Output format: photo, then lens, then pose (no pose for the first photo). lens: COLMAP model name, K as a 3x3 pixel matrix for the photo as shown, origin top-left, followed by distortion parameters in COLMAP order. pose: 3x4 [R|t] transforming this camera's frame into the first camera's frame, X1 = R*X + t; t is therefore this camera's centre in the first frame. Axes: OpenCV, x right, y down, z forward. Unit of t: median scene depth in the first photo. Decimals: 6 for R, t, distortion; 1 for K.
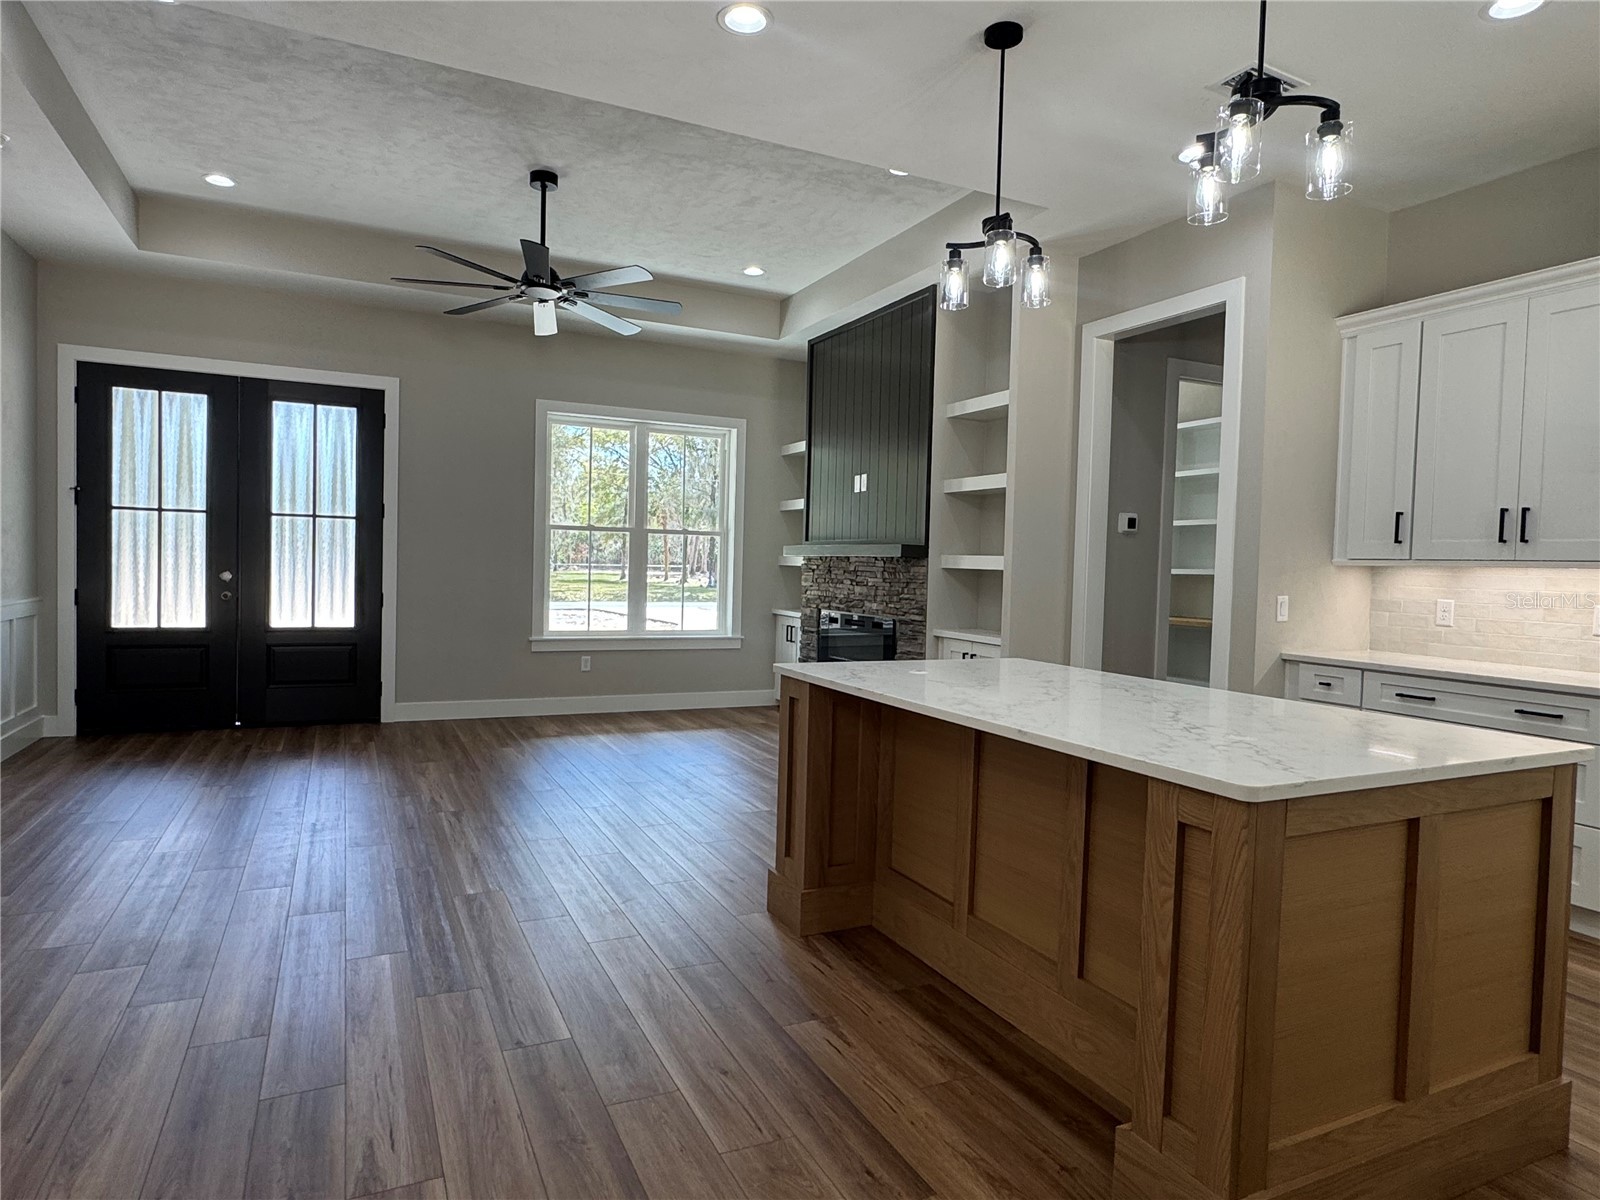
lens RADIAL K [[952.2, 0, 800.0], [0, 952.2, 600.0], [0, 0, 1]] dist [-0.000898, -0.001272]
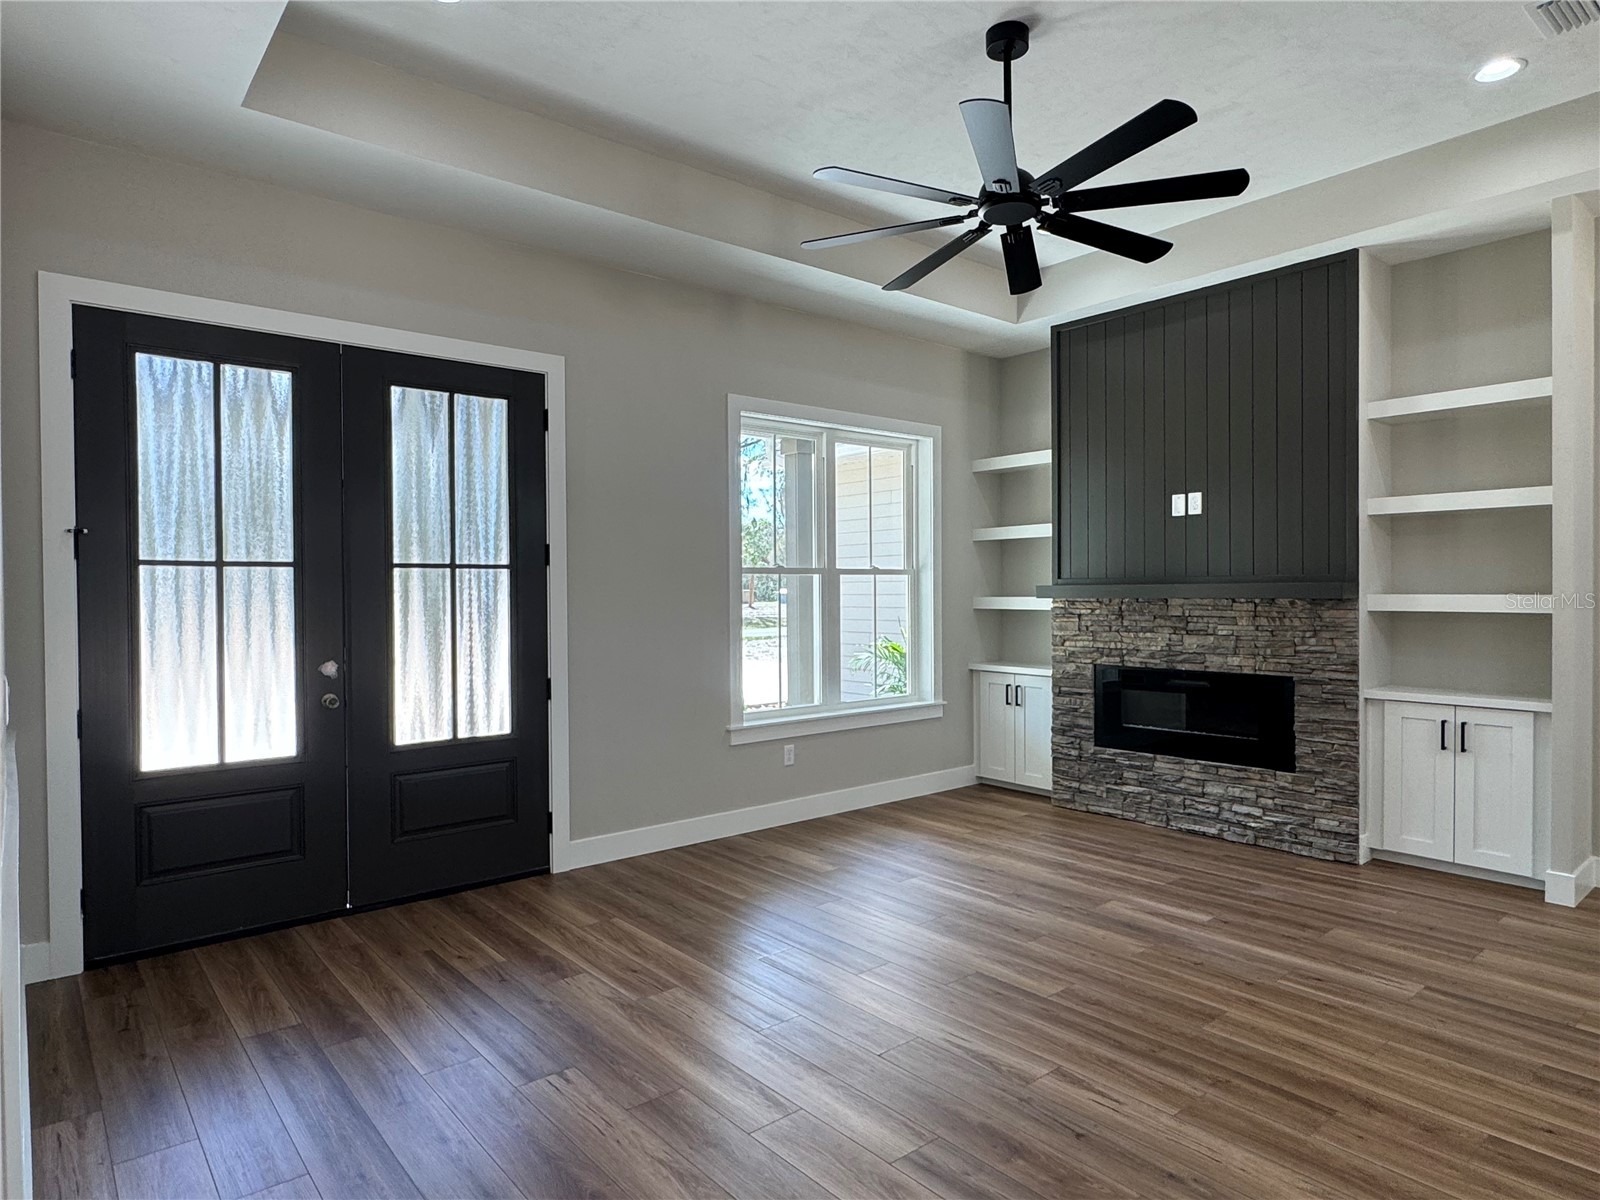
lens RADIAL K [[952.2, 0, 800.0], [0, 952.2, 600.0], [0, 0, 1]] dist [-0.000898, -0.001272]
pose [[0.968966, -0.037364, 0.244352, -0.448617], [0.043325, 0.998879, -0.019063, -0.043523], [-0.243366, 0.029058, 0.969499, 0.326614]]
